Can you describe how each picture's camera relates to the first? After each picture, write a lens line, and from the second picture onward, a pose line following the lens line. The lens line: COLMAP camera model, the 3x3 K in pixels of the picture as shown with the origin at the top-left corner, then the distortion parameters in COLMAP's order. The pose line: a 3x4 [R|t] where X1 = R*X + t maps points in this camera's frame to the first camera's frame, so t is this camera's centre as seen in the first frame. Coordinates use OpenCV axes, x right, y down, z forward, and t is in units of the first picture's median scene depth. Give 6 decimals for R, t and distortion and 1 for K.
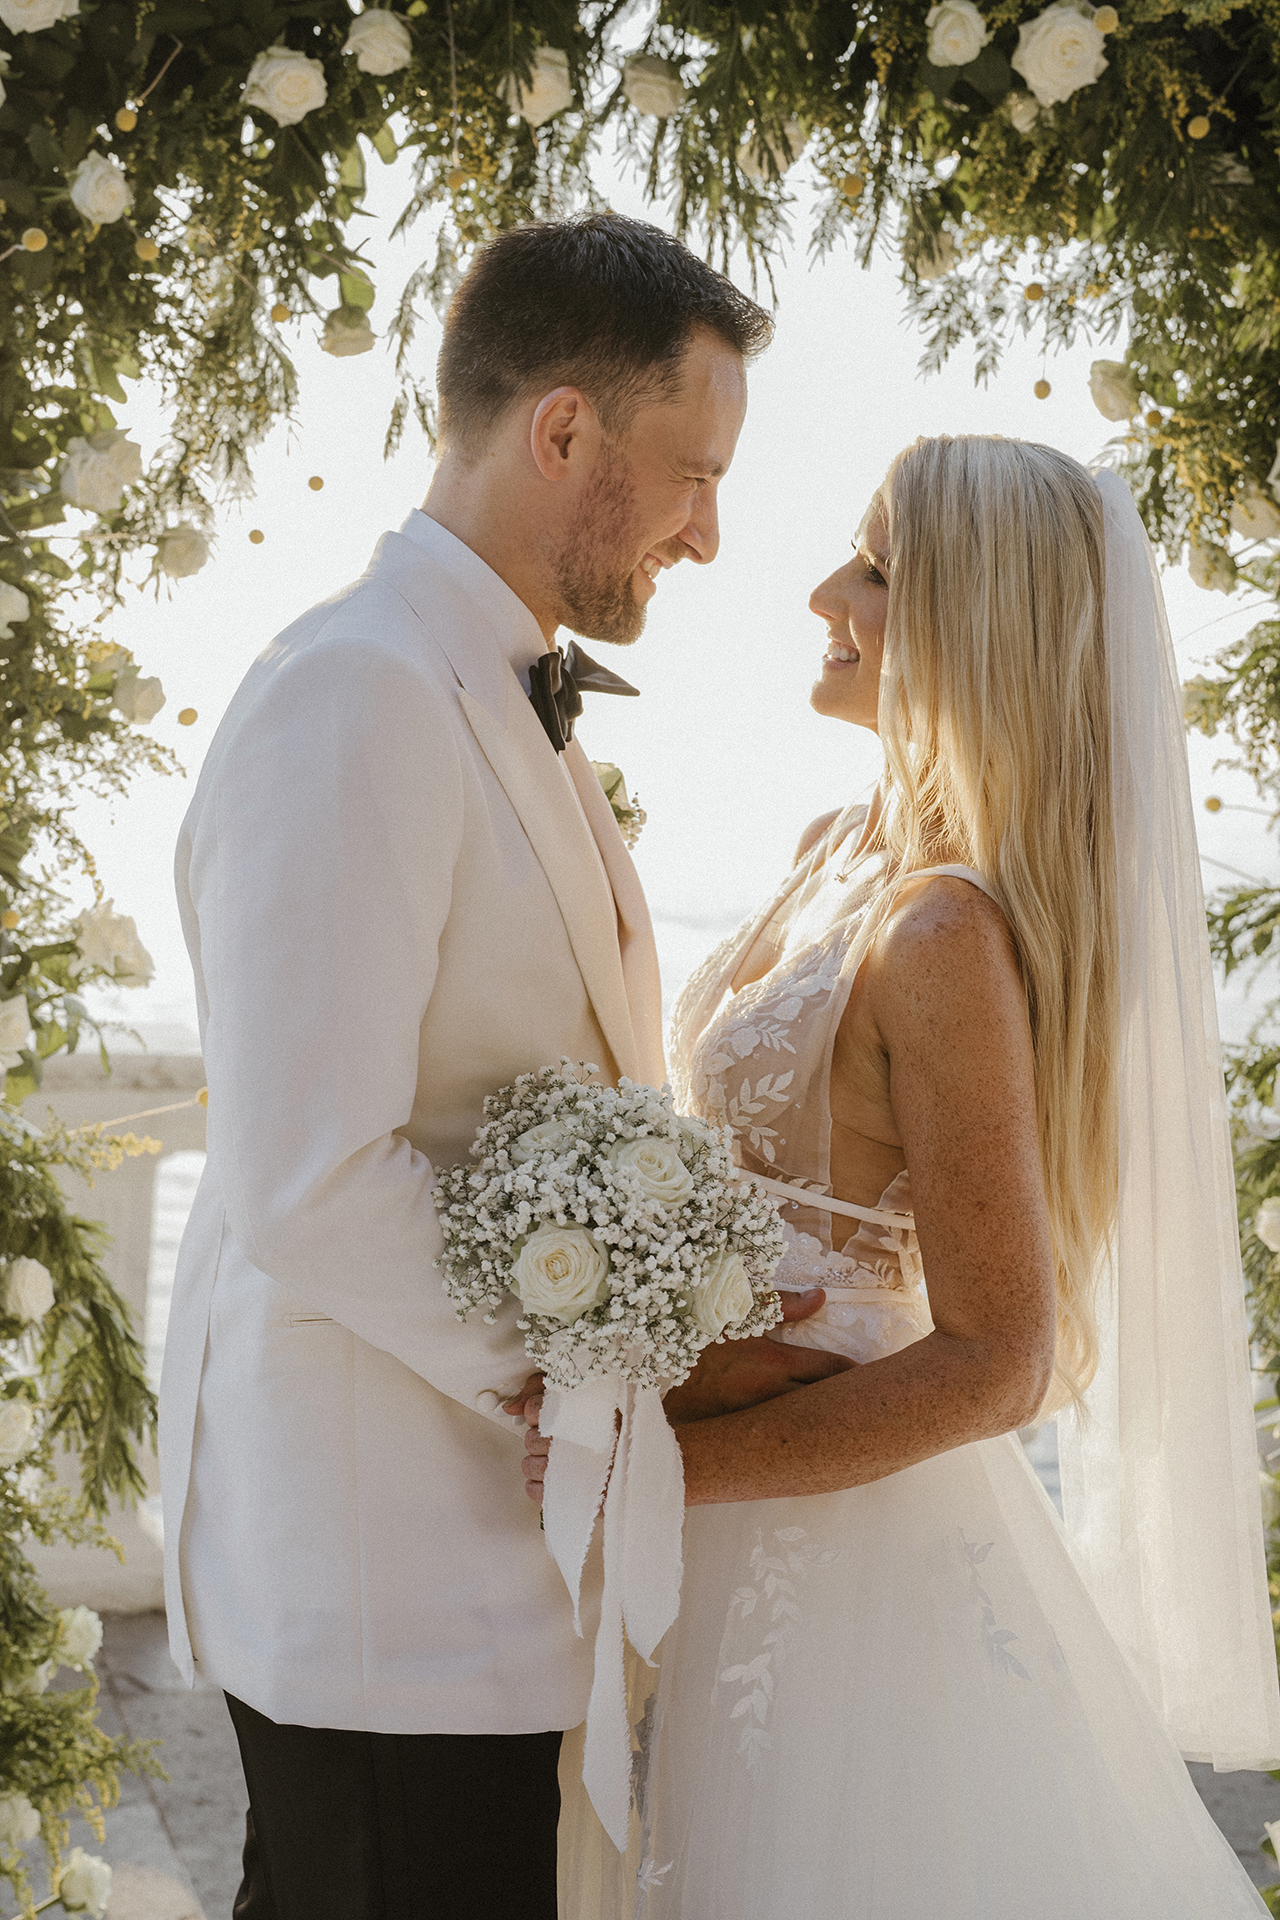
lens RADIAL K [[3104.3, 0, 637.1], [0, 3104.3, 962.3], [0, 0, 1]] dist [0.159587, 0.000000]
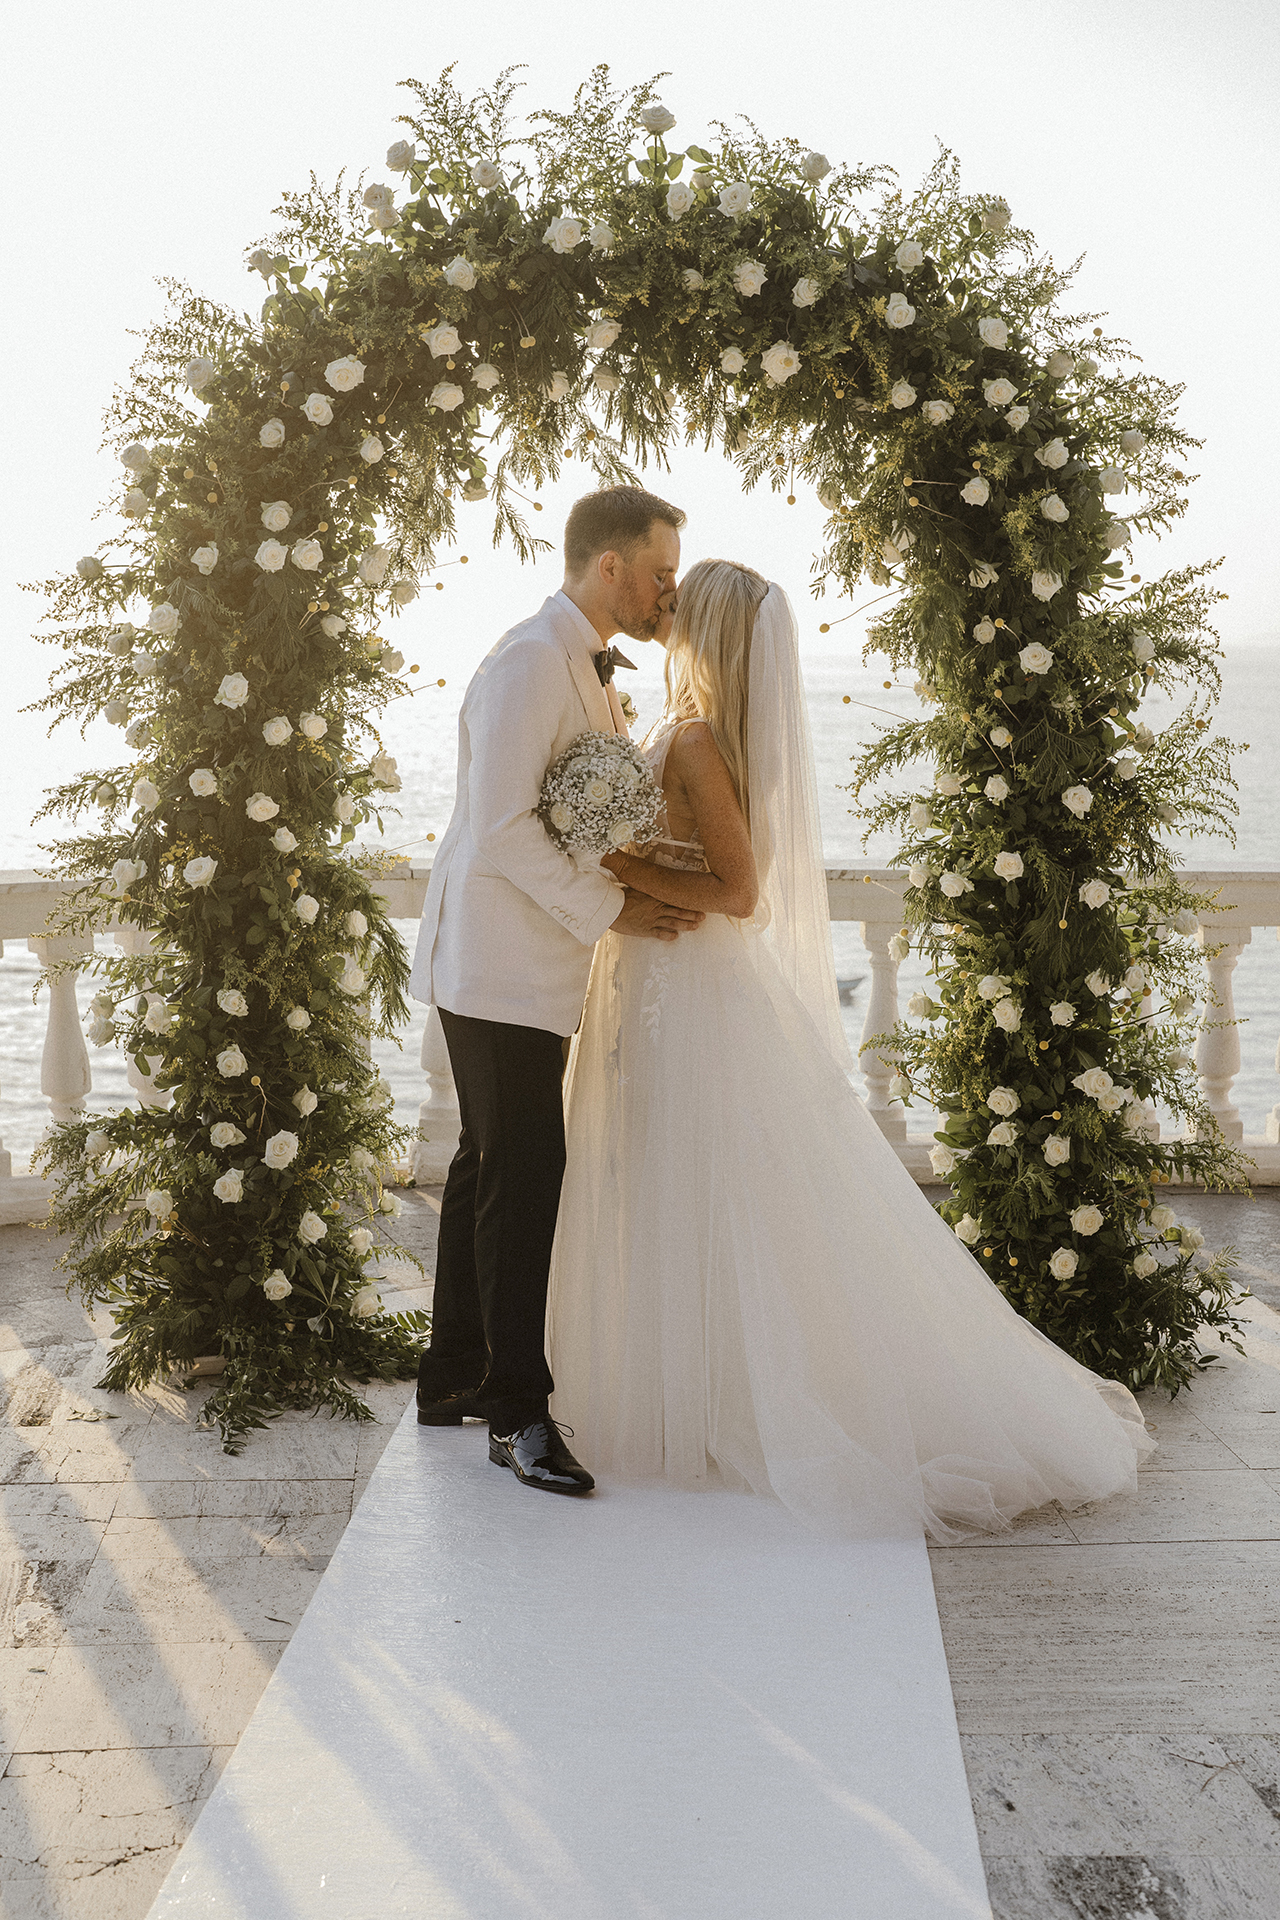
lens RADIAL K [[3104.3, 0, 644.4], [0, 3104.3, 953.4], [0, 0, 1]] dist [0.159587, 0.000000]
pose [[0.998596, -0.044393, -0.028896, 0.077024], [0.045322, 0.998449, 0.032320, 0.060155], [0.027416, -0.033584, 0.999060, -1.222711]]
